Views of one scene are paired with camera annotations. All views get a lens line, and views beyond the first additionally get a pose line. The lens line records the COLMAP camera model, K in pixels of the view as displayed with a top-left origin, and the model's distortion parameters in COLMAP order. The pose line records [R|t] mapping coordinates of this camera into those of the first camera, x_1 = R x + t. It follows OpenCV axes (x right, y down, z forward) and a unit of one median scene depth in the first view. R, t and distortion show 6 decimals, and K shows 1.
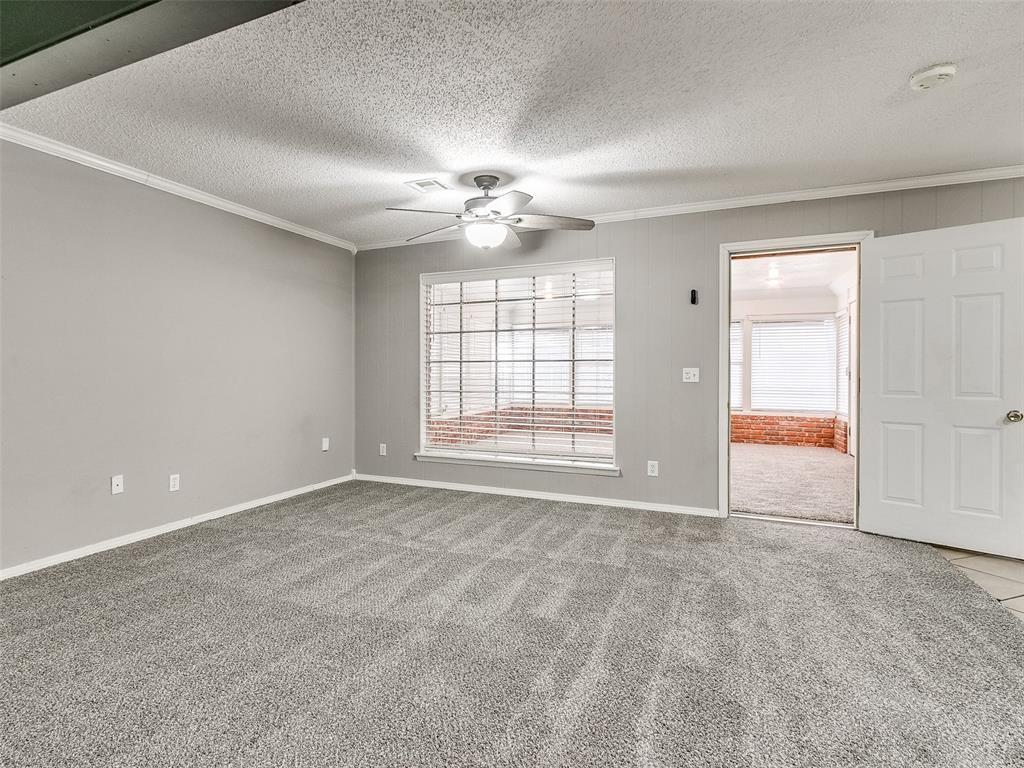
lens RADIAL K [[547.1, 0, 465.1], [0, 547.1, 376.1], [0, 0, 1]] dist [0.003185, 0.000422]
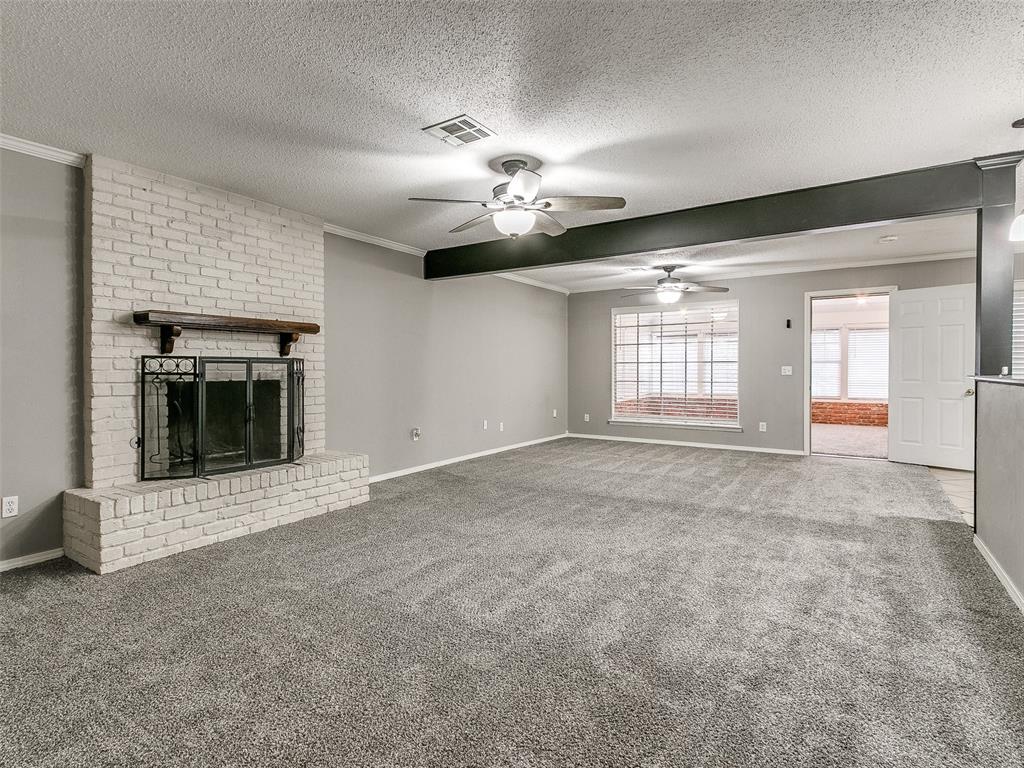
lens RADIAL K [[537.4, 0, 504.7], [0, 537.4, 379.7], [0, 0, 1]] dist [-0.002308, 0.000217]
pose [[0.991411, -0.000606, -0.130779, -0.219443], [0.002022, 0.999941, 0.010698, 0.006265], [0.130764, -0.010871, 0.991354, -0.714484]]
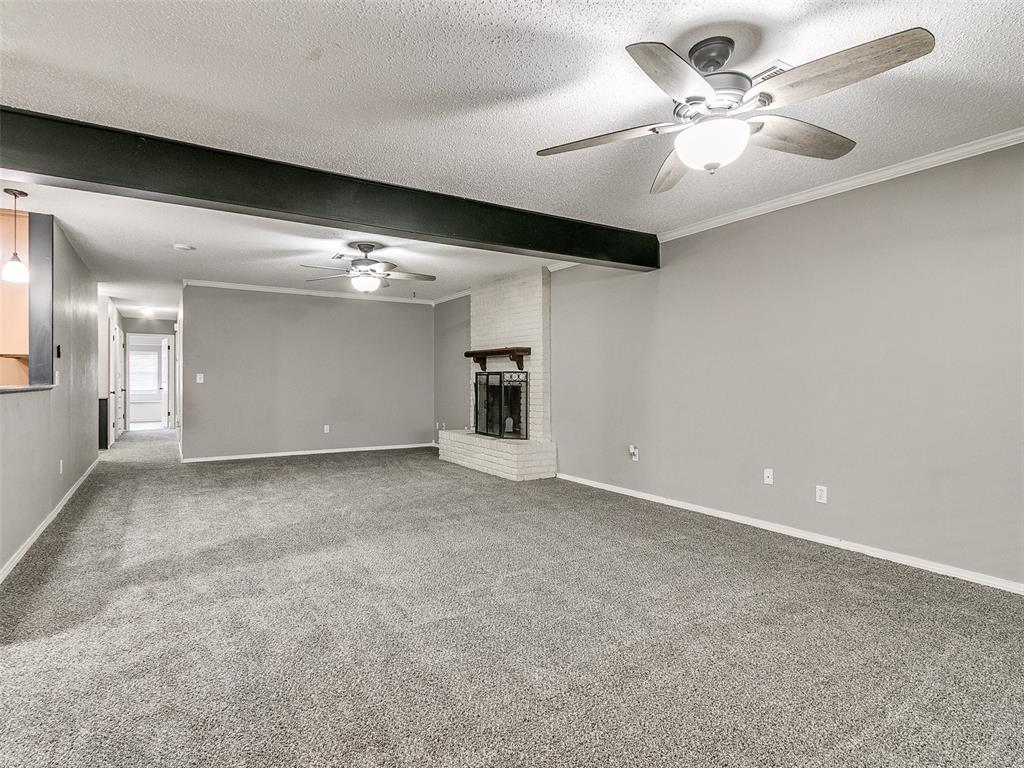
lens RADIAL K [[554.2, 0, 488.7], [0, 554.2, 378.6], [0, 0, 1]] dist [0.000151, 0.000034]
pose [[-0.565131, -0.002459, -0.824998, 0.507187], [-0.009546, 0.999948, 0.003558, -0.007248], [0.824946, 0.009886, -0.565125, 0.879041]]
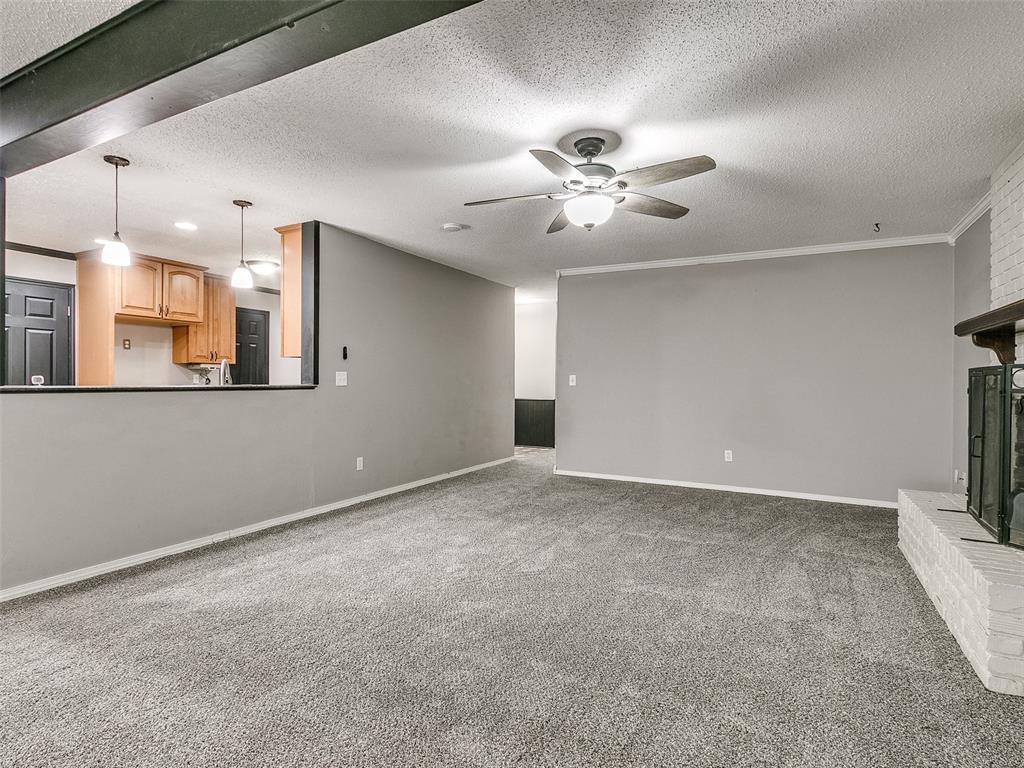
lens RADIAL K [[534.1, 0, 490.5], [0, 534.1, 383.5], [0, 0, 1]] dist [-0.001069, -0.000181]
pose [[-0.997739, -0.010217, 0.066430, -0.225041], [-0.009162, 0.999827, 0.016165, -0.006449], [-0.066584, 0.015520, -0.997660, 0.645283]]
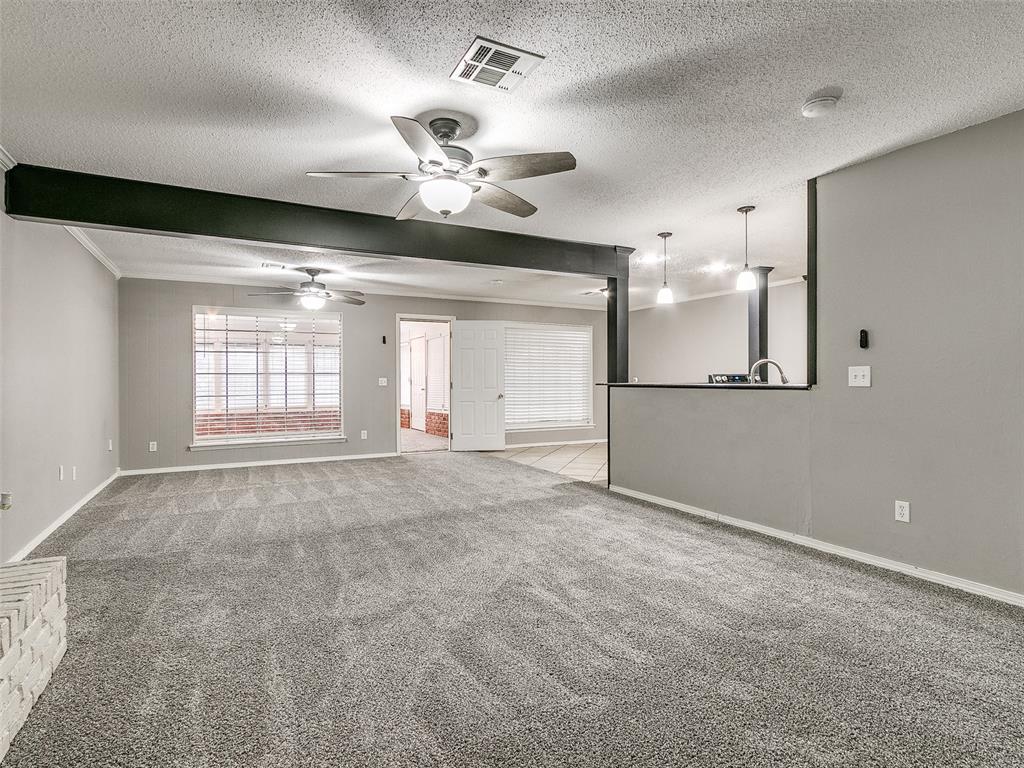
lens RADIAL K [[517.0, 0, 512.0], [0, 517.0, 384.0], [0, 0, 1]] dist [-0.036833, 0.027099]
pose [[0.607929, -0.010801, 0.793918, -0.686809], [0.014171, 0.999896, 0.002752, 0.006217], [-0.793865, 0.009577, 0.608019, -0.394999]]
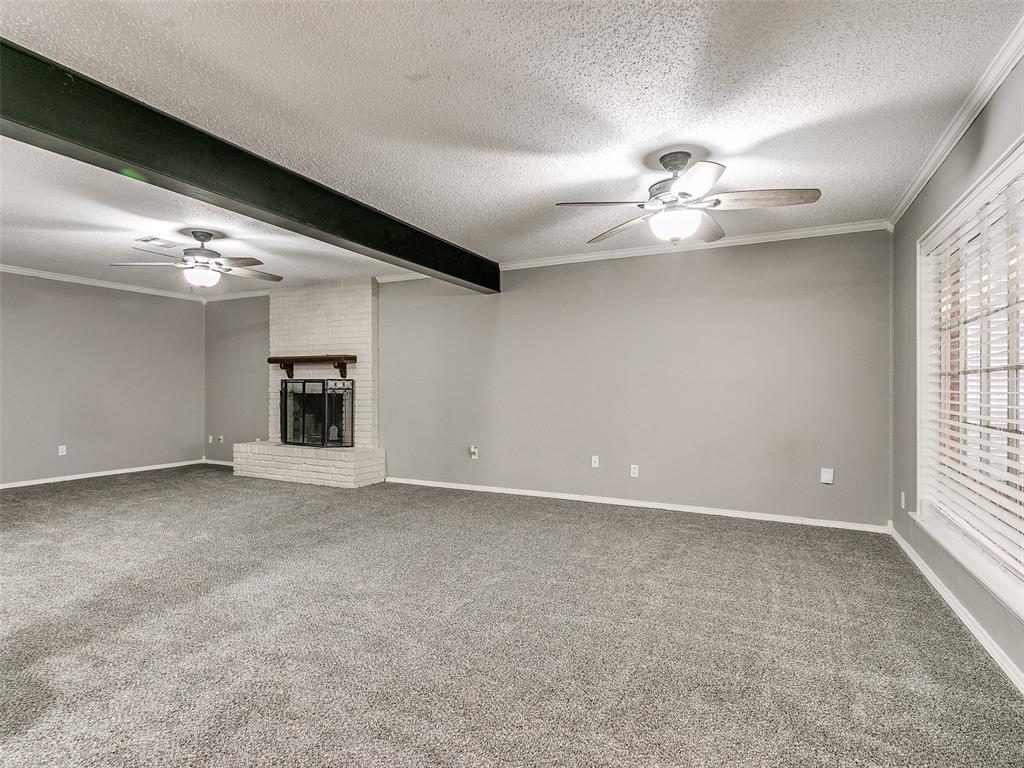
lens RADIAL K [[552.1, 0, 499.3], [0, 552.1, 386.6], [0, 0, 1]] dist [-0.000772, -0.000580]
pose [[-0.034403, -0.002435, -0.999405, 0.683388], [-0.012205, 0.999923, -0.002016, -0.004405], [0.999334, 0.012128, -0.034430, 0.589752]]
